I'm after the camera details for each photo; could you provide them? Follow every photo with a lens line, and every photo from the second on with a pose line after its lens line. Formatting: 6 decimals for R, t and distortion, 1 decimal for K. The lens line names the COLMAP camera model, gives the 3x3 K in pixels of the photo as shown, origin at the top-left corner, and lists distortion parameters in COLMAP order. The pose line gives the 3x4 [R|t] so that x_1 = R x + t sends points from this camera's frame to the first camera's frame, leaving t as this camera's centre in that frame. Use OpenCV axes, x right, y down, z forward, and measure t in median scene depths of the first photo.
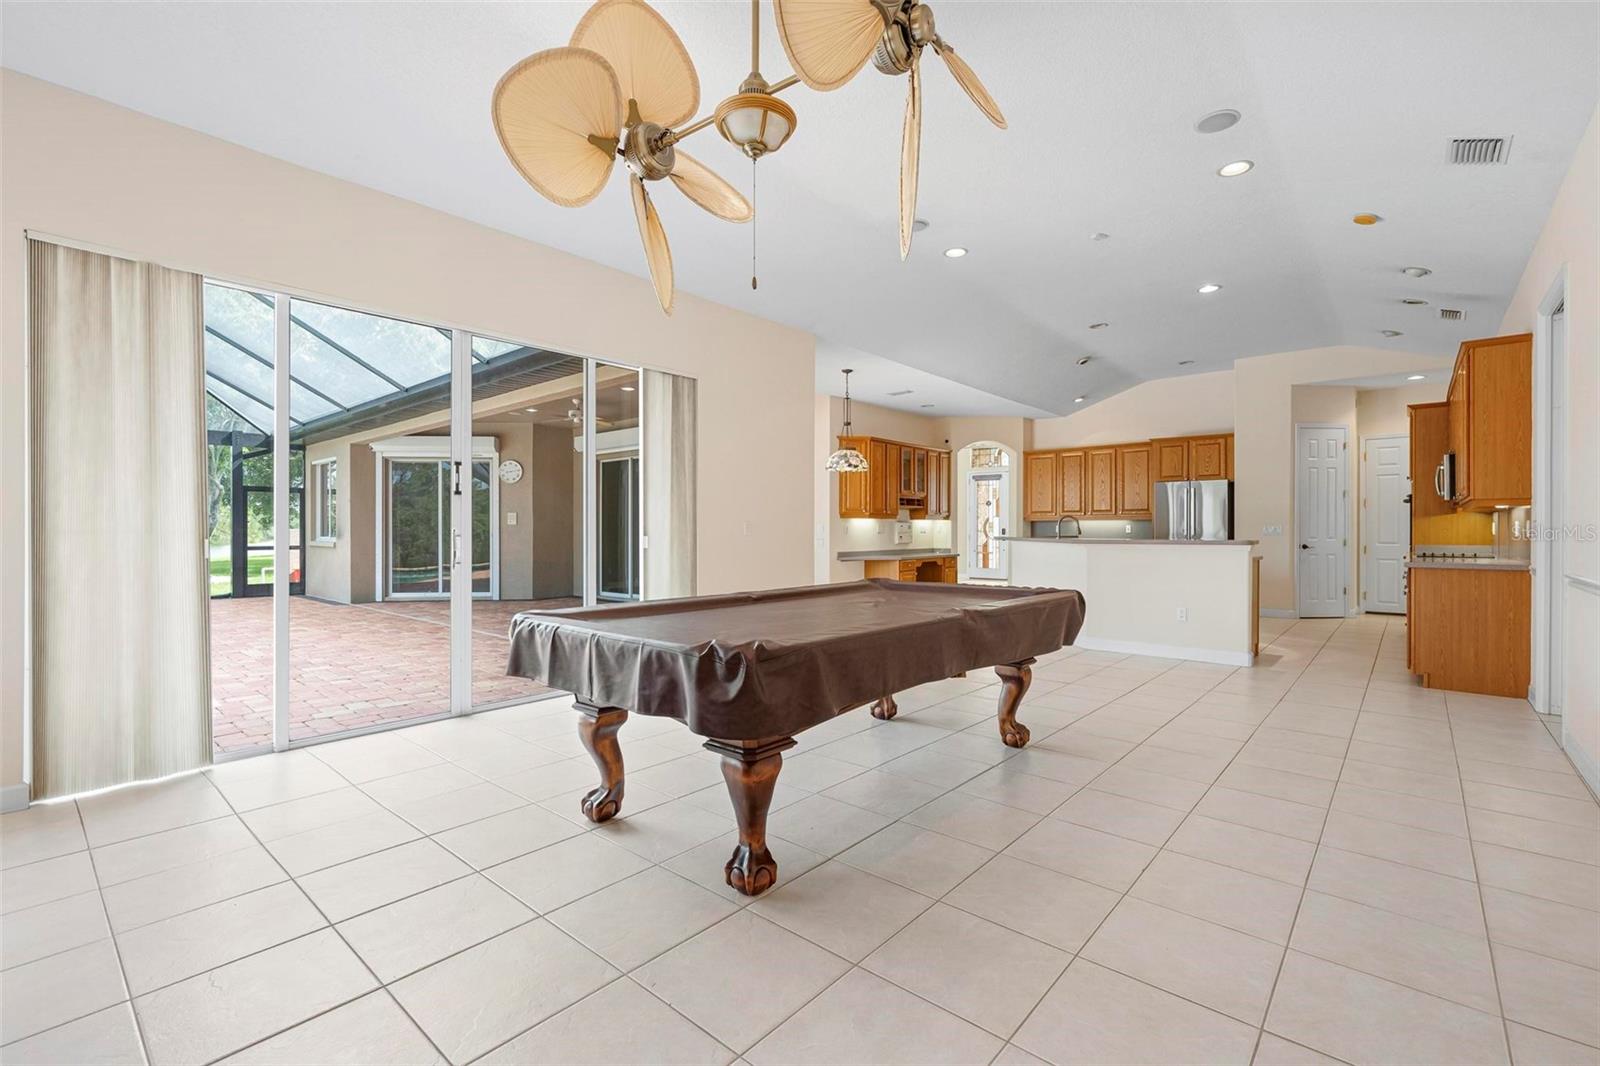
lens RADIAL K [[710.7, 0, 827.7], [0, 710.7, 523.0], [0, 0, 1]] dist [-0.003800, 0.001248]
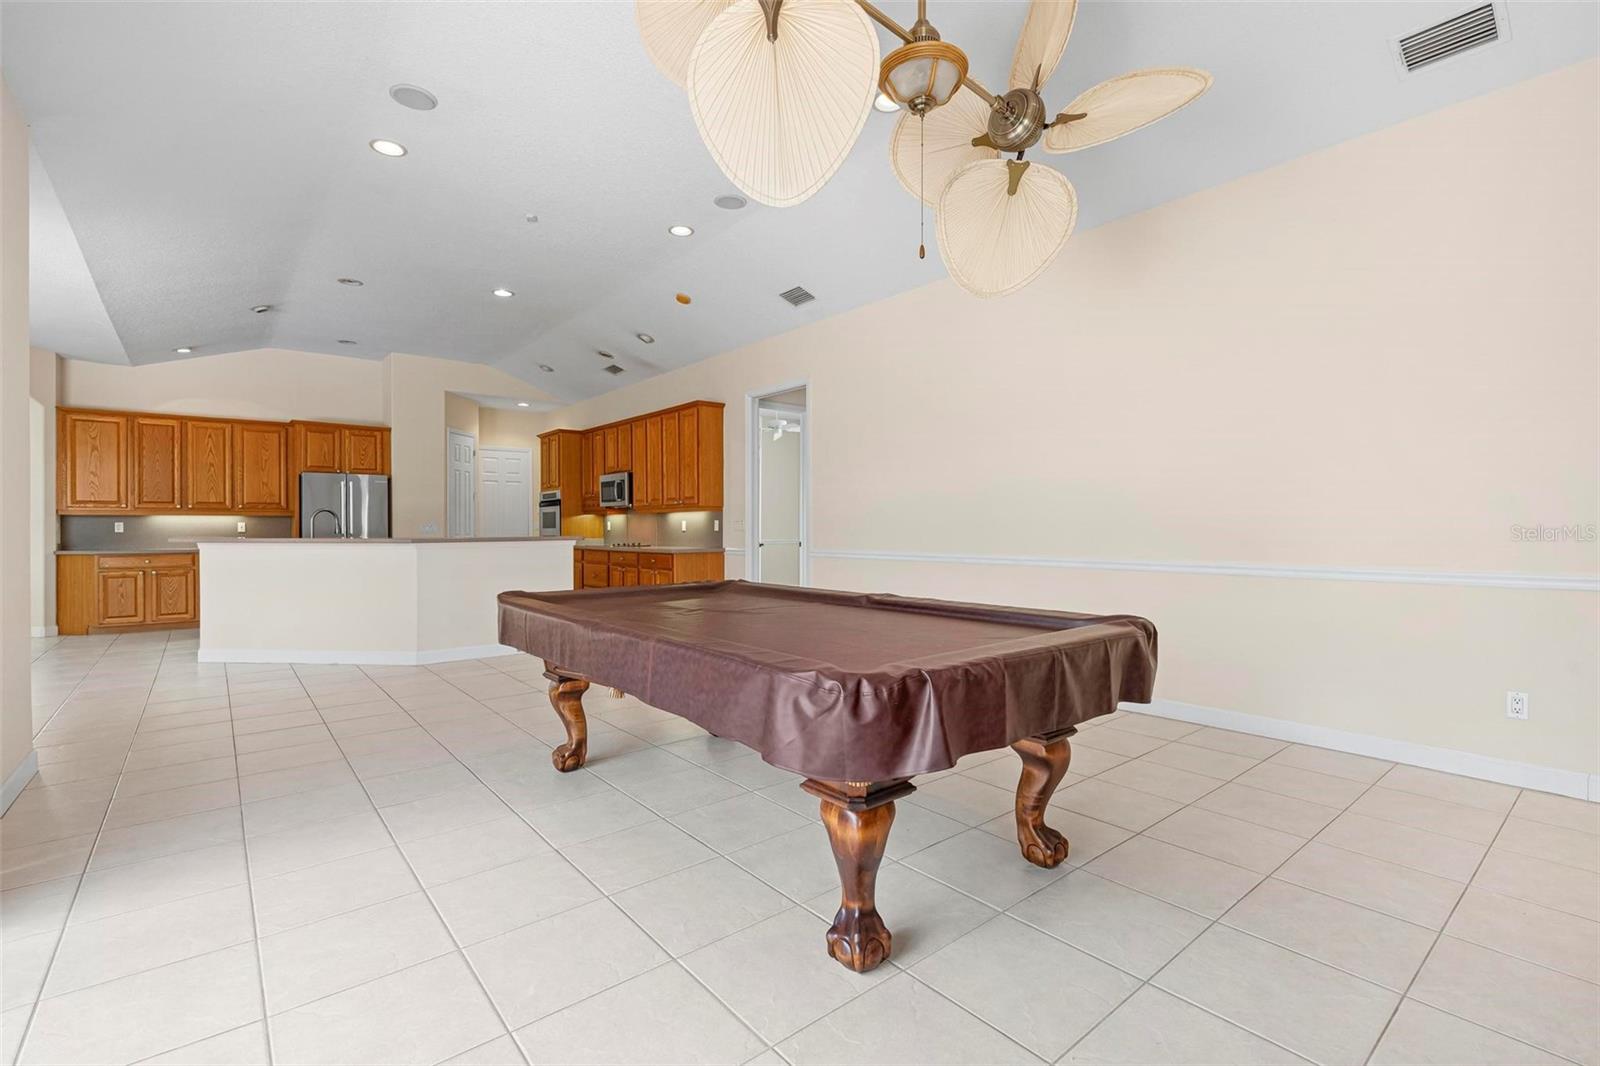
lens RADIAL K [[710.7, 0, 792.2], [0, 710.7, 532.2], [0, 0, 1]] dist [-0.003800, 0.001248]
pose [[0.179567, -0.011588, 0.983677, -0.282913], [-0.006993, 0.999890, 0.013056, -0.000563], [-0.983721, -0.009223, 0.179466, 0.281901]]
